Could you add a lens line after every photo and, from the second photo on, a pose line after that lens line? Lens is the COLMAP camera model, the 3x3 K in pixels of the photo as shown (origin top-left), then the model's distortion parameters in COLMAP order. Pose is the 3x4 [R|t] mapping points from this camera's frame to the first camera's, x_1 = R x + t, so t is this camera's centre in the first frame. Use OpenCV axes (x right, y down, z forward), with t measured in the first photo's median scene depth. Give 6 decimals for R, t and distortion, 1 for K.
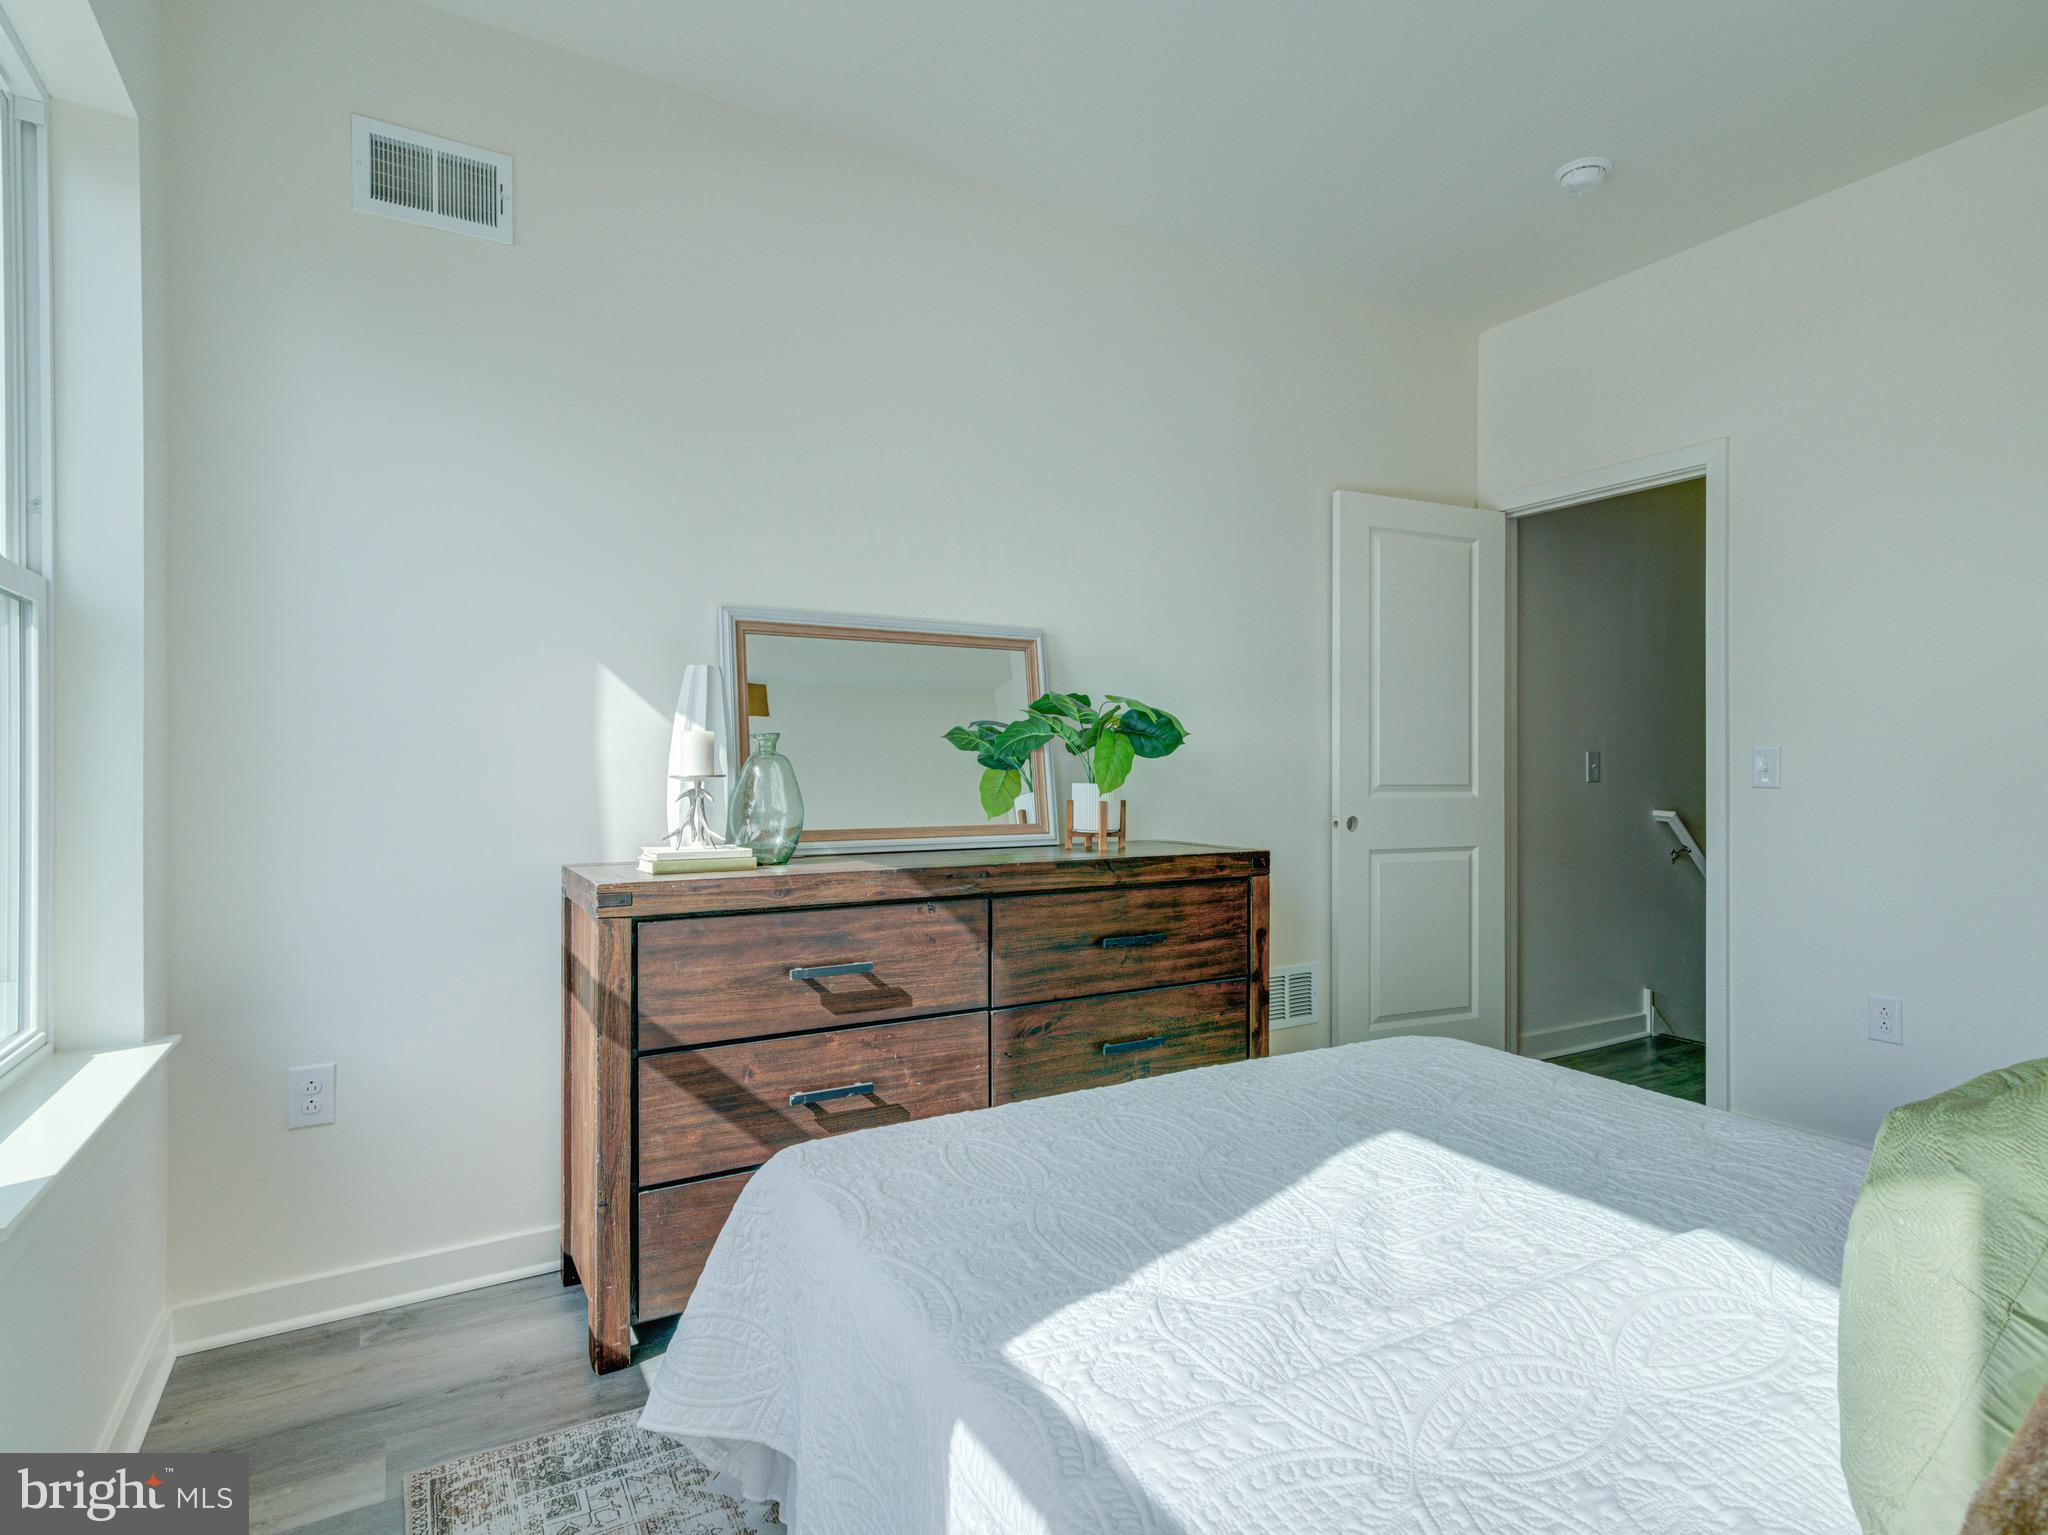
lens RADIAL K [[1079.0, 0, 1026.8], [0, 1079.0, 763.0], [0, 0, 1]] dist [0.005033, 0.004300]
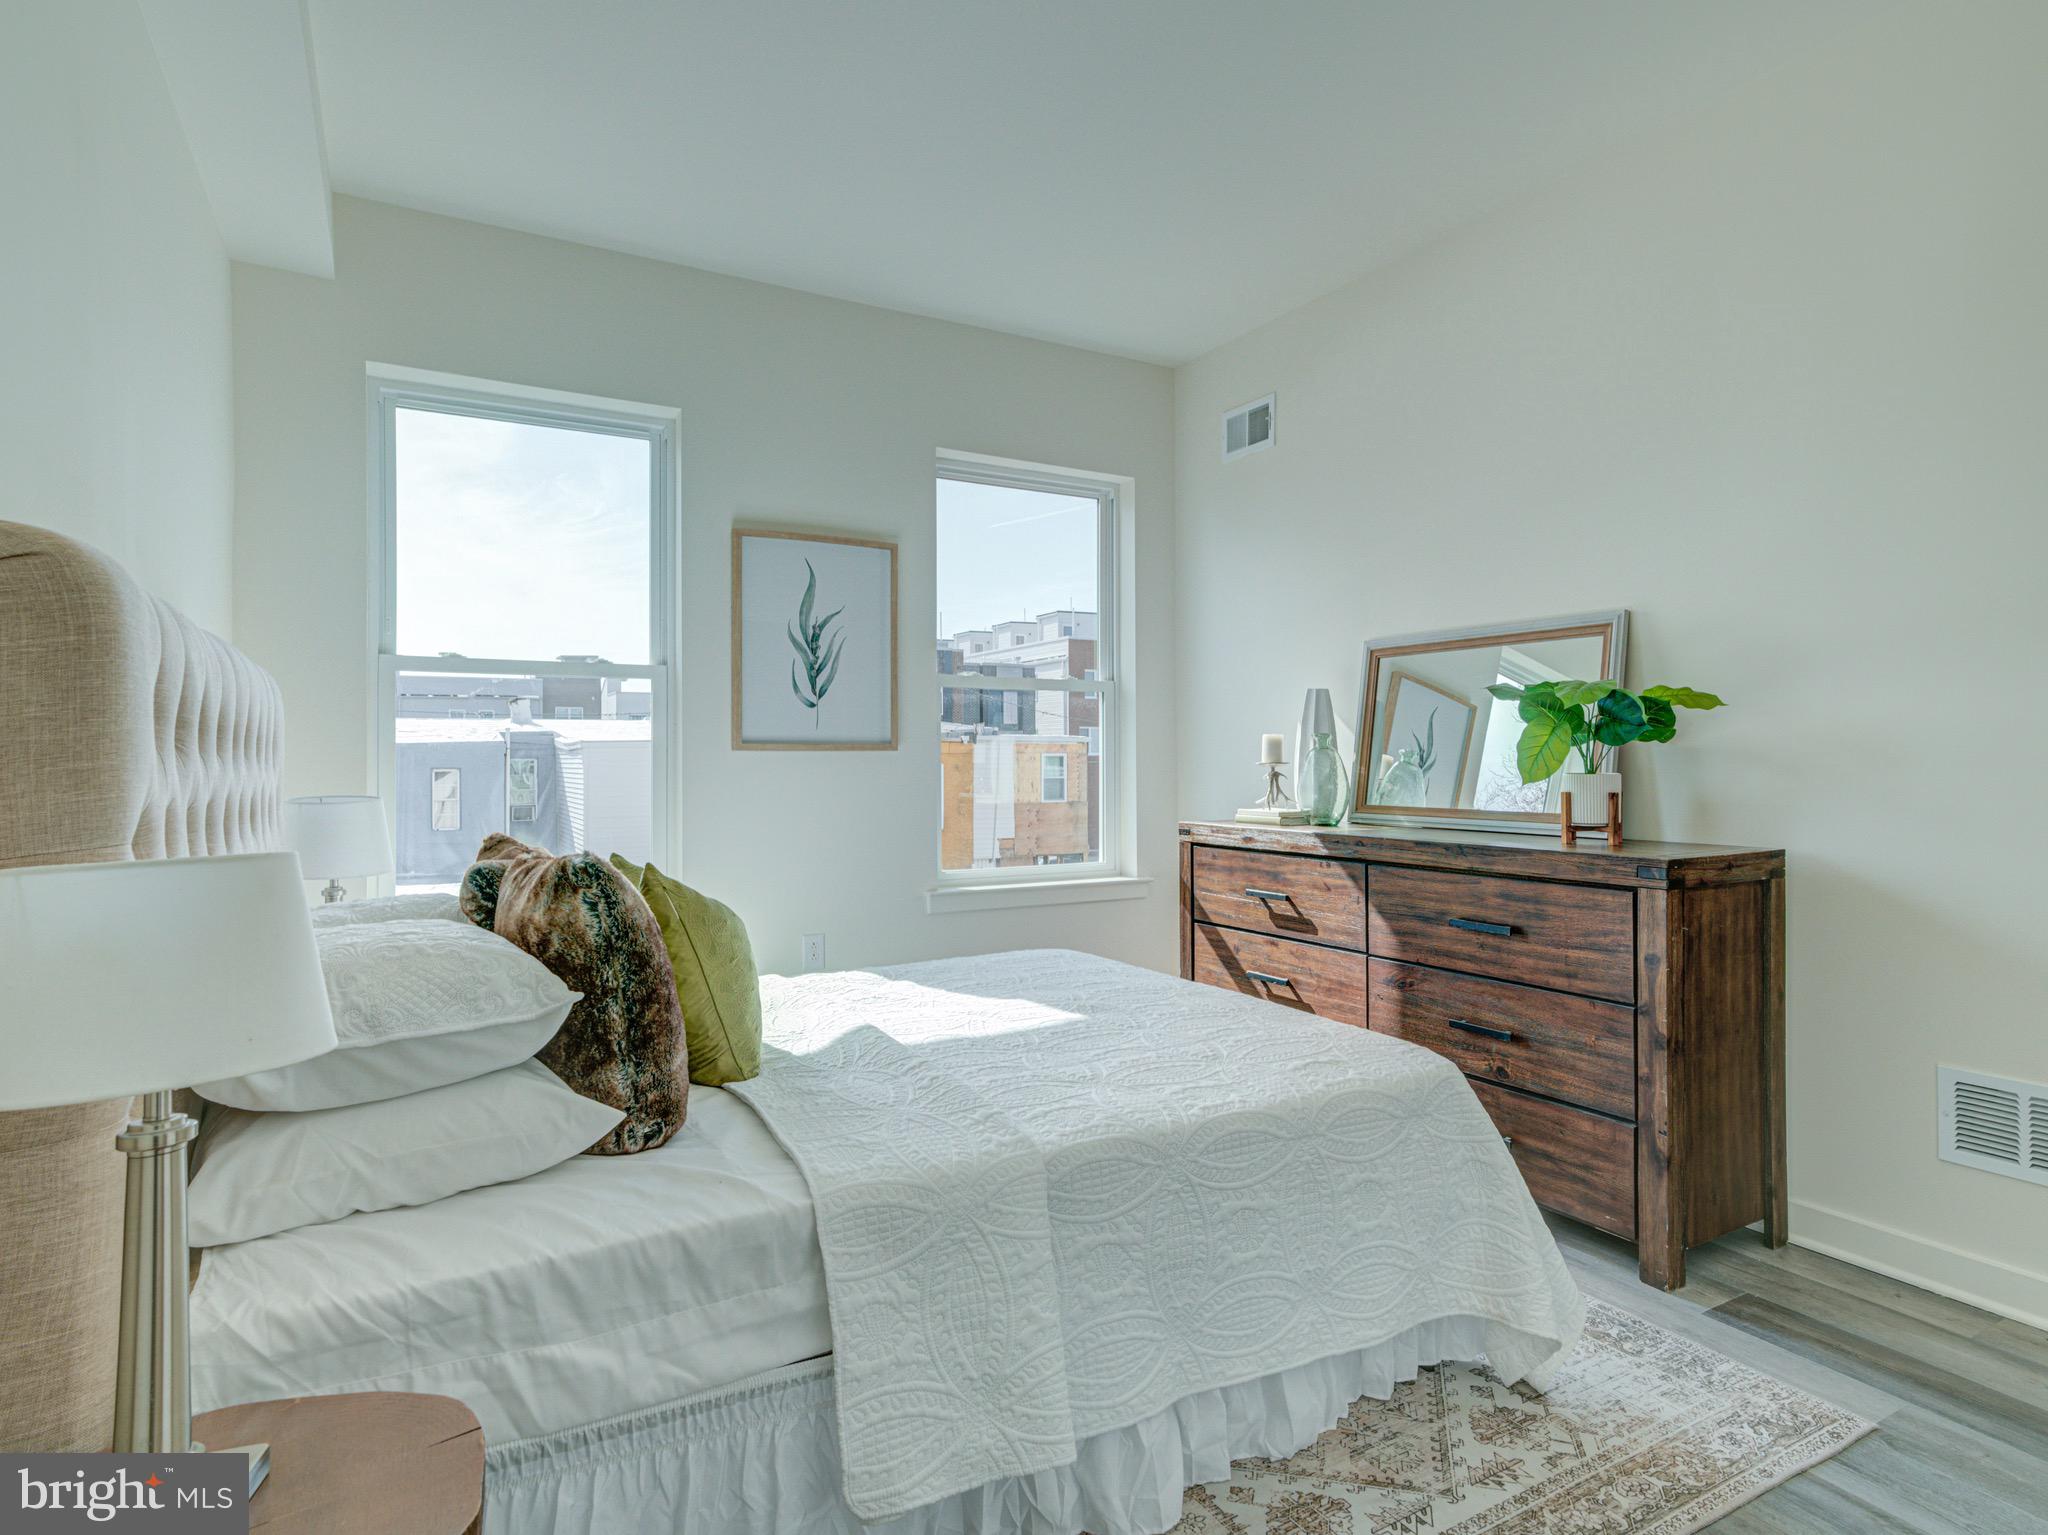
lens RADIAL K [[1155.5, 0, 1027.5], [0, 1155.5, 763.2], [0, 0, 1]] dist [0.006559, 0.002281]
pose [[-0.020191, -0.000983, -0.999796, 1.306913], [0.003043, 0.999995, -0.001045, 0.011410], [0.999792, -0.003063, -0.020188, 0.651231]]
